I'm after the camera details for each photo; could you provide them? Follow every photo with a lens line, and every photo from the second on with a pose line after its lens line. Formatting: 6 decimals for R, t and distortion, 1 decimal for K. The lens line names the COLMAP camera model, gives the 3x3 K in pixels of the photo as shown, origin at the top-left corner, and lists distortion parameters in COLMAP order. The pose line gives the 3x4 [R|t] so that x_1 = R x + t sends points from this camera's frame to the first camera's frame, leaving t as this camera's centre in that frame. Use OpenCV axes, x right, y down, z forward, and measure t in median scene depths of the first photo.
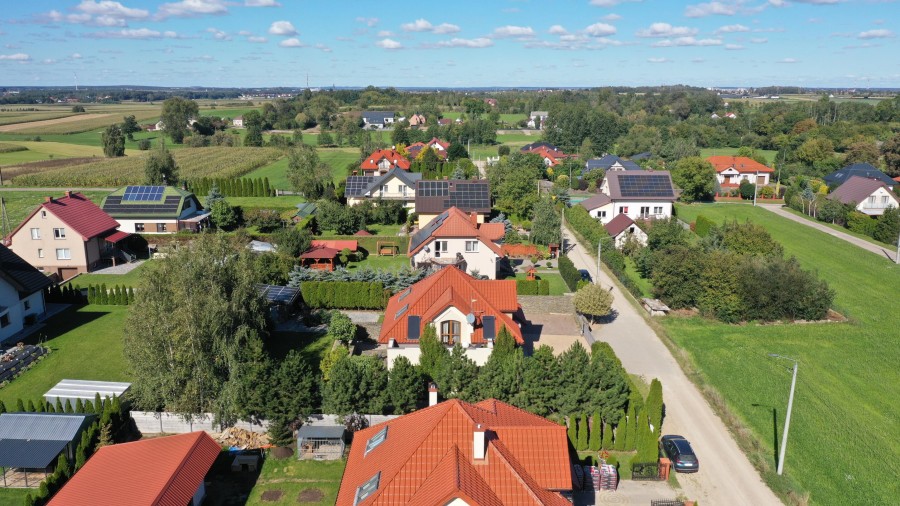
lens RADIAL K [[710.5, 0, 450.4], [0, 710.5, 251.8], [0, 0, 1]] dist [-0.007724, 0.008309]
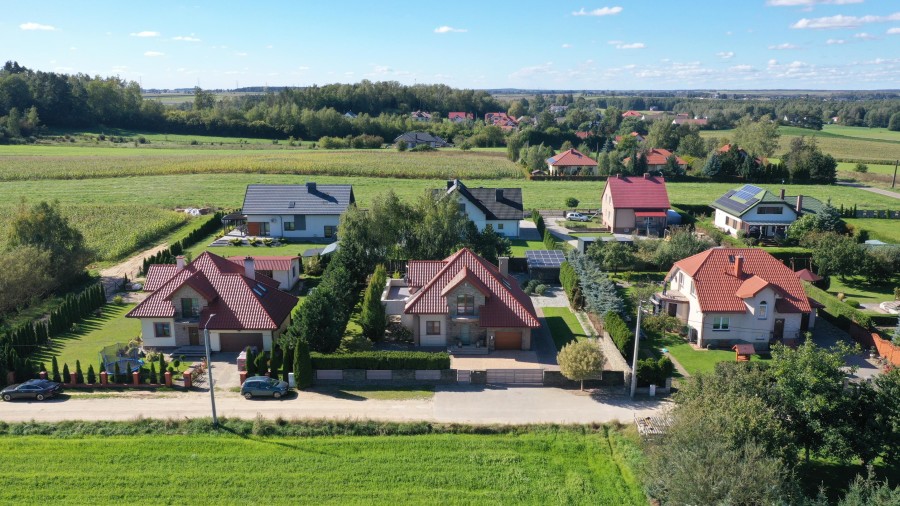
lens RADIAL K [[710.5, 0, 447.2], [0, 710.5, 259.4], [0, 0, 1]] dist [-0.007724, 0.008309]
pose [[-0.019015, 0.231129, -0.972737, 0.665377], [-0.228497, 0.946160, 0.229281, -0.131179], [0.973359, 0.226627, 0.034821, 0.547977]]
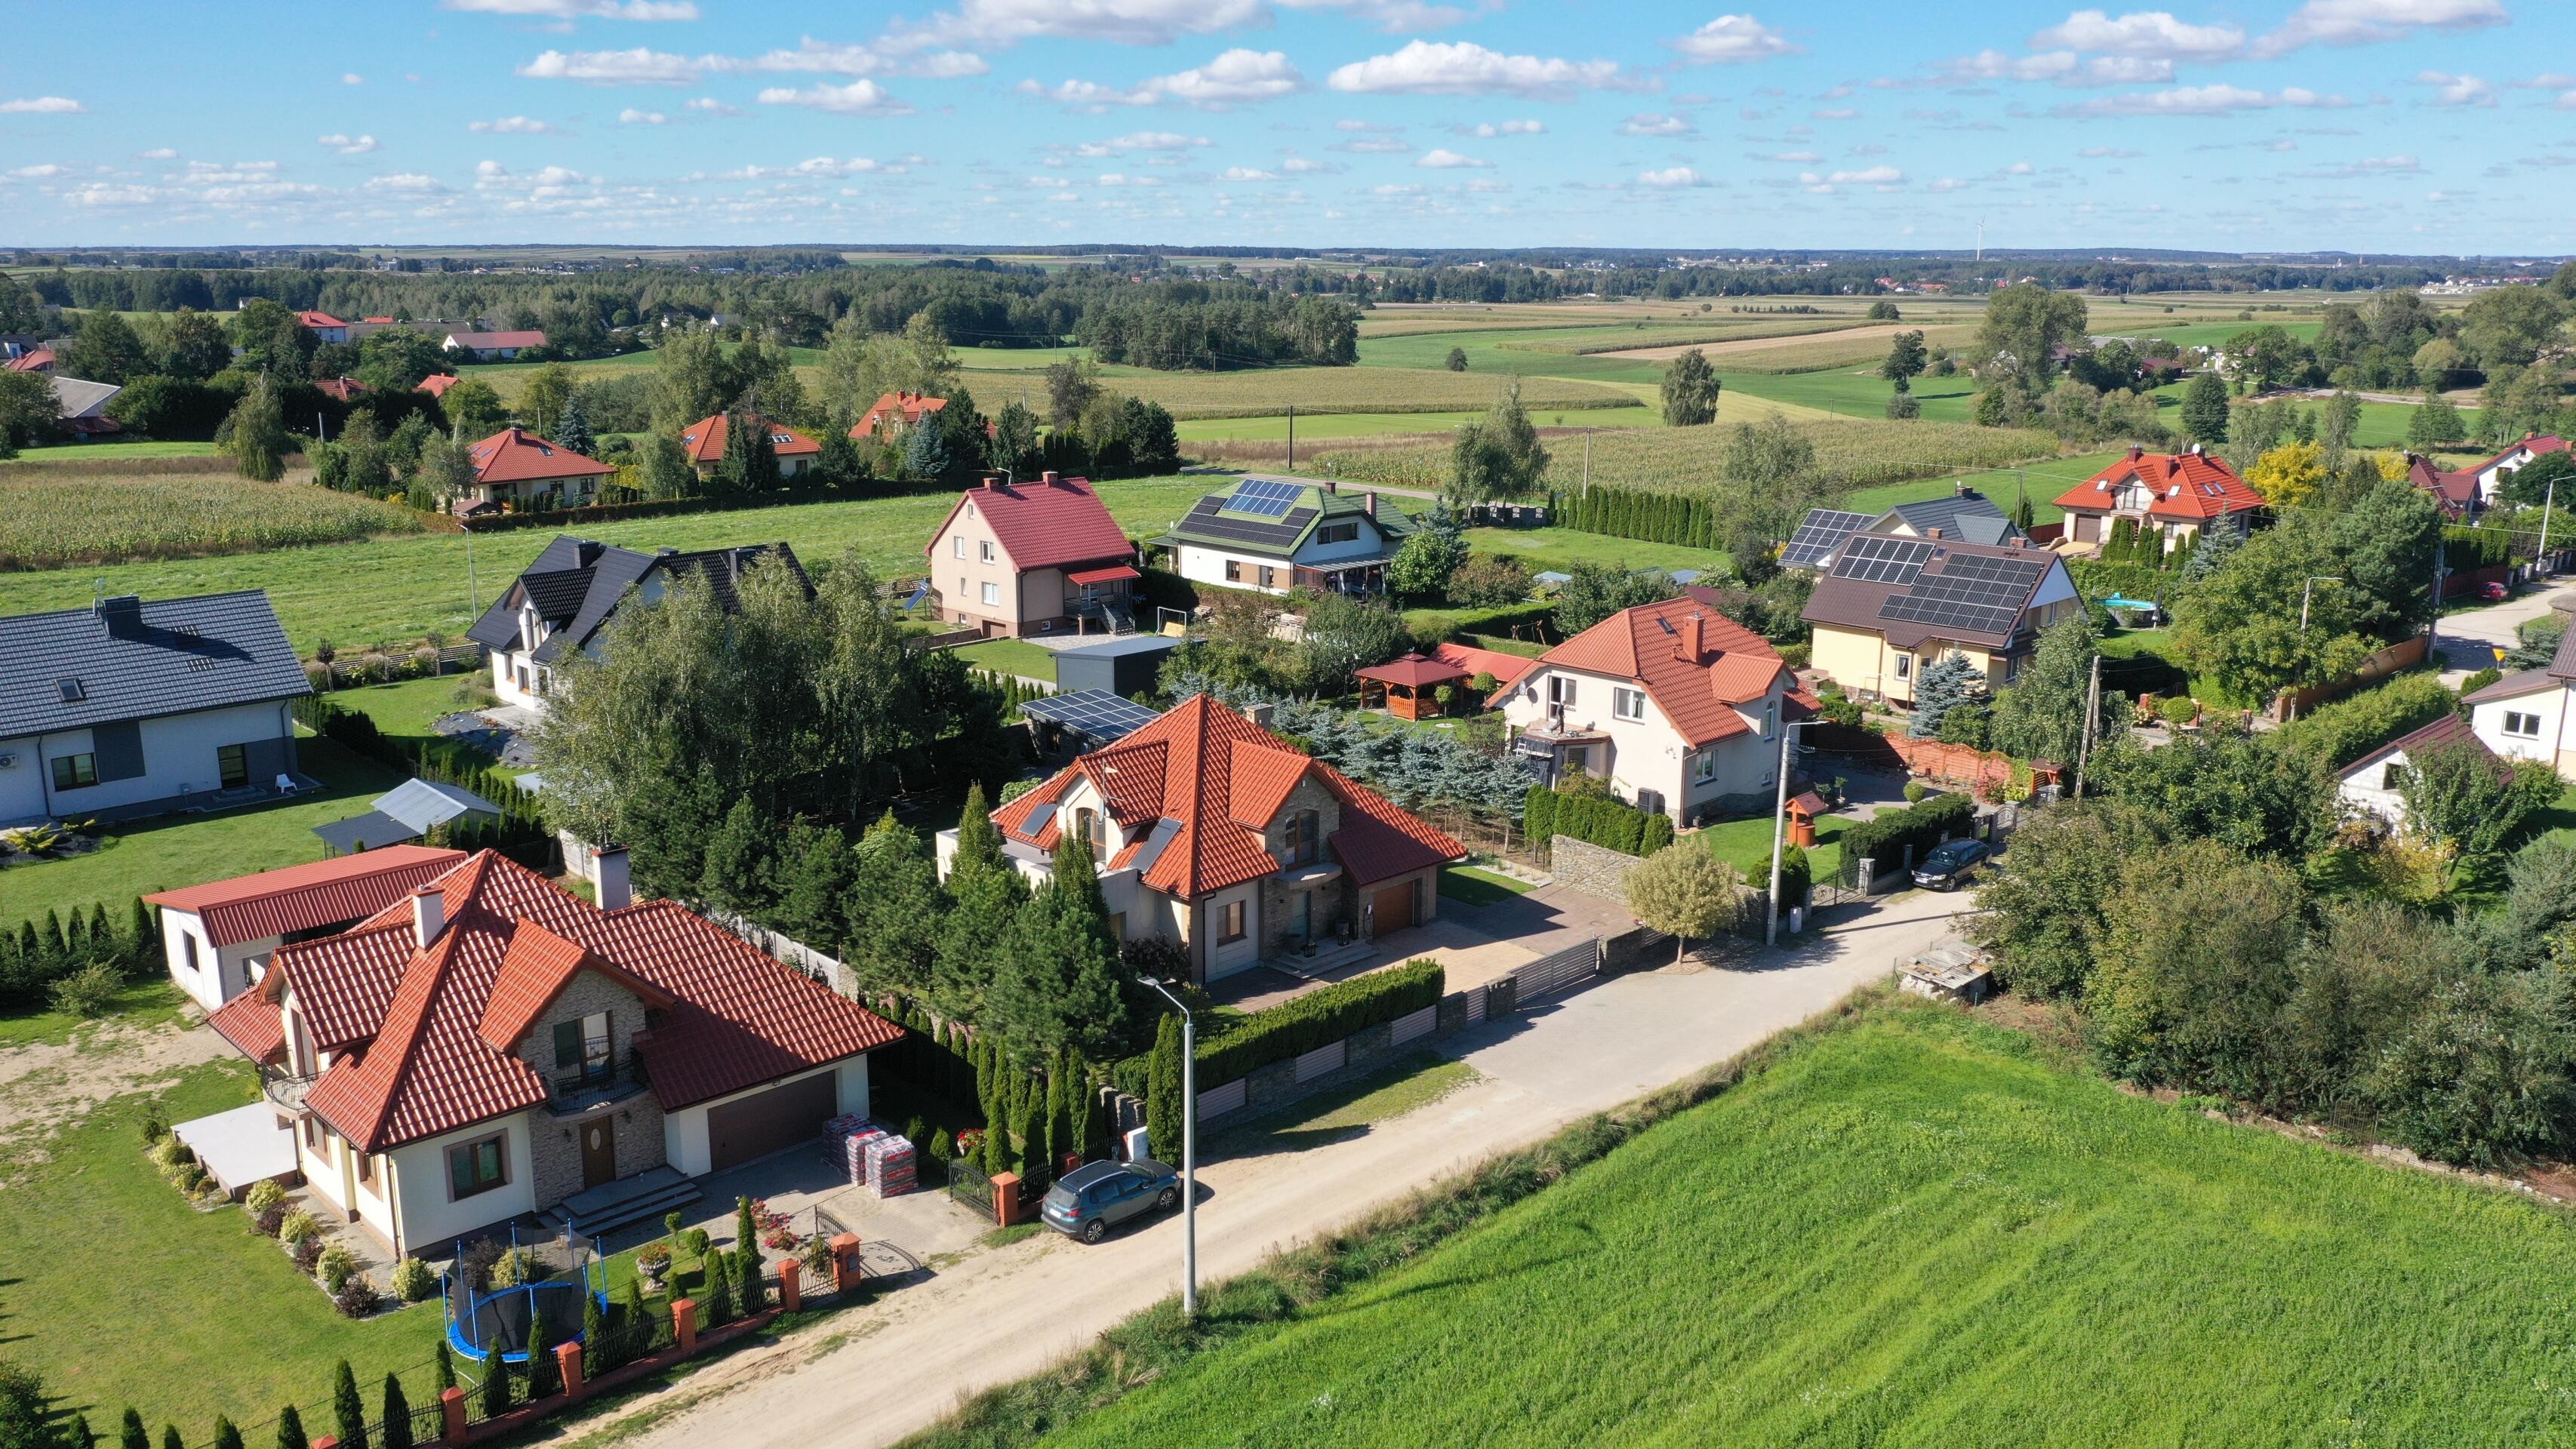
lens RADIAL K [[2033.6, 0, 1284.9], [0, 2033.6, 723.0], [0, 0, 1]] dist [-0.007724, 0.008309]
pose [[0.691428, 0.164309, -0.703513, 0.516111], [-0.164624, 0.984008, 0.068025, -0.032295], [0.703439, 0.068781, 0.707420, 0.109763]]
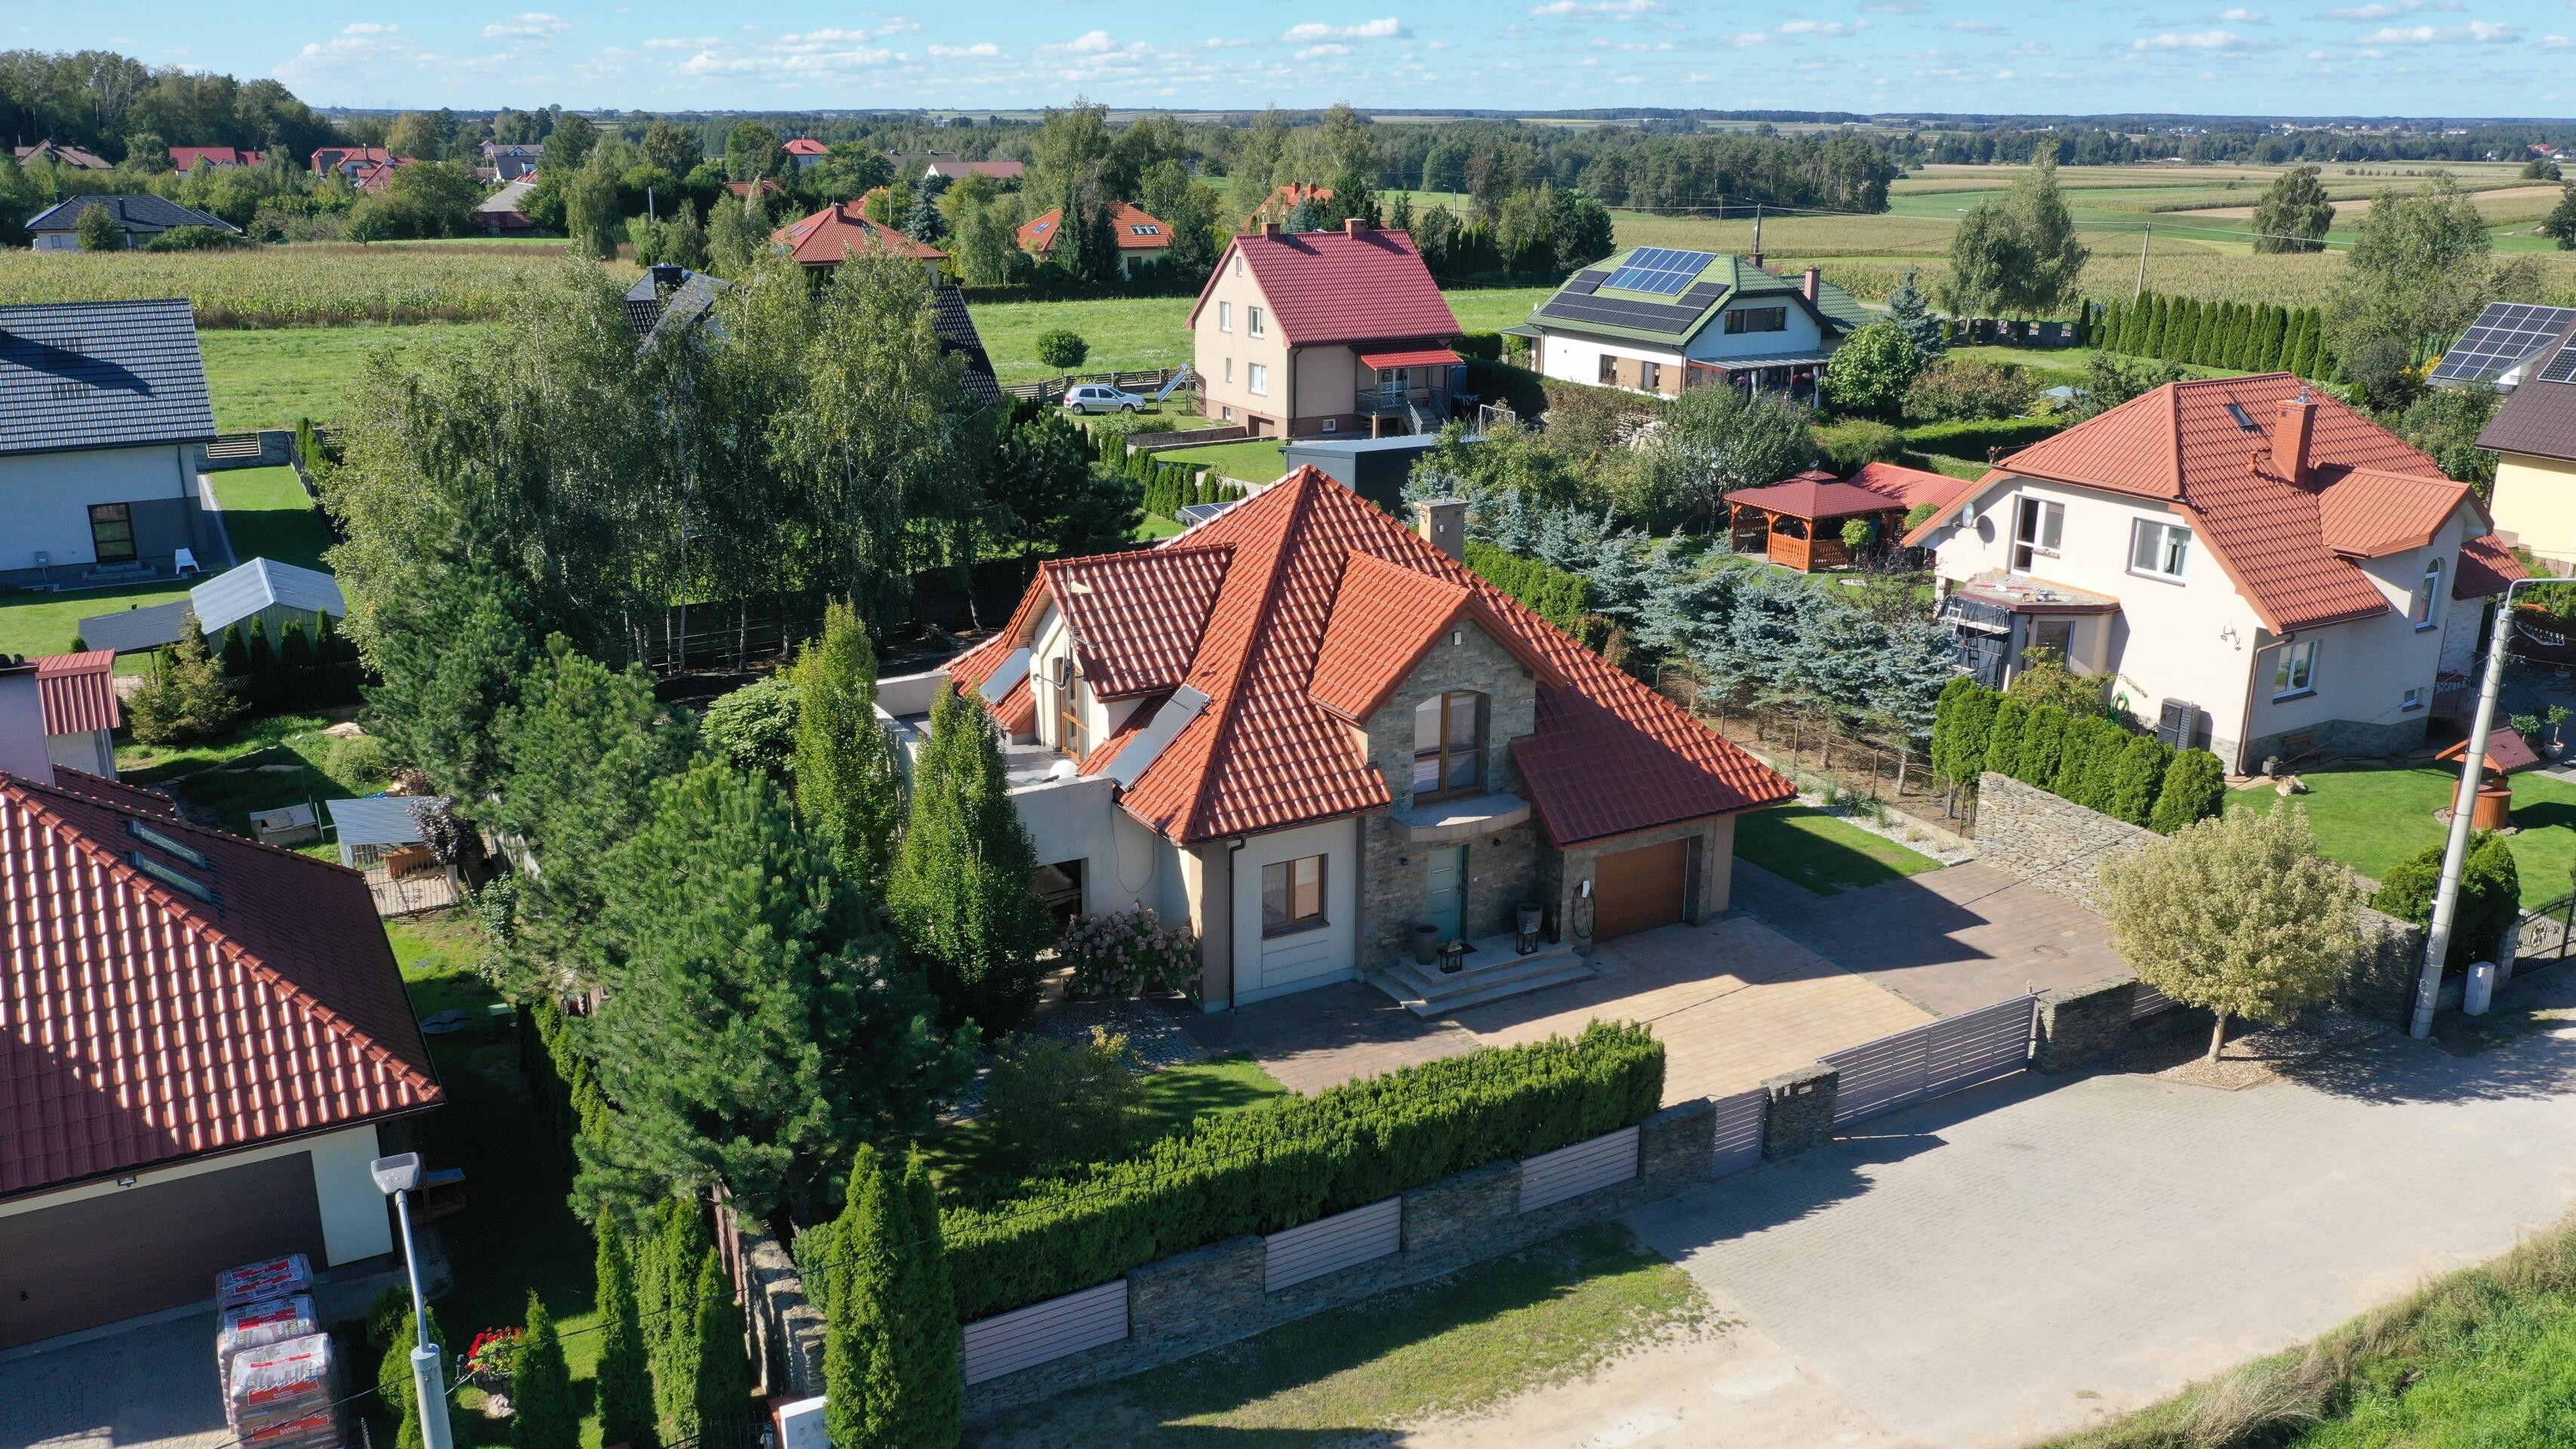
lens RADIAL K [[2033.6, 0, 1286.0], [0, 2033.6, 719.2], [0, 0, 1]] dist [-0.007724, 0.008309]
pose [[0.487461, 0.249107, -0.836856, 0.328830], [-0.200744, 0.964738, 0.170242, -0.007681], [0.849755, 0.085008, 0.520279, 0.388020]]
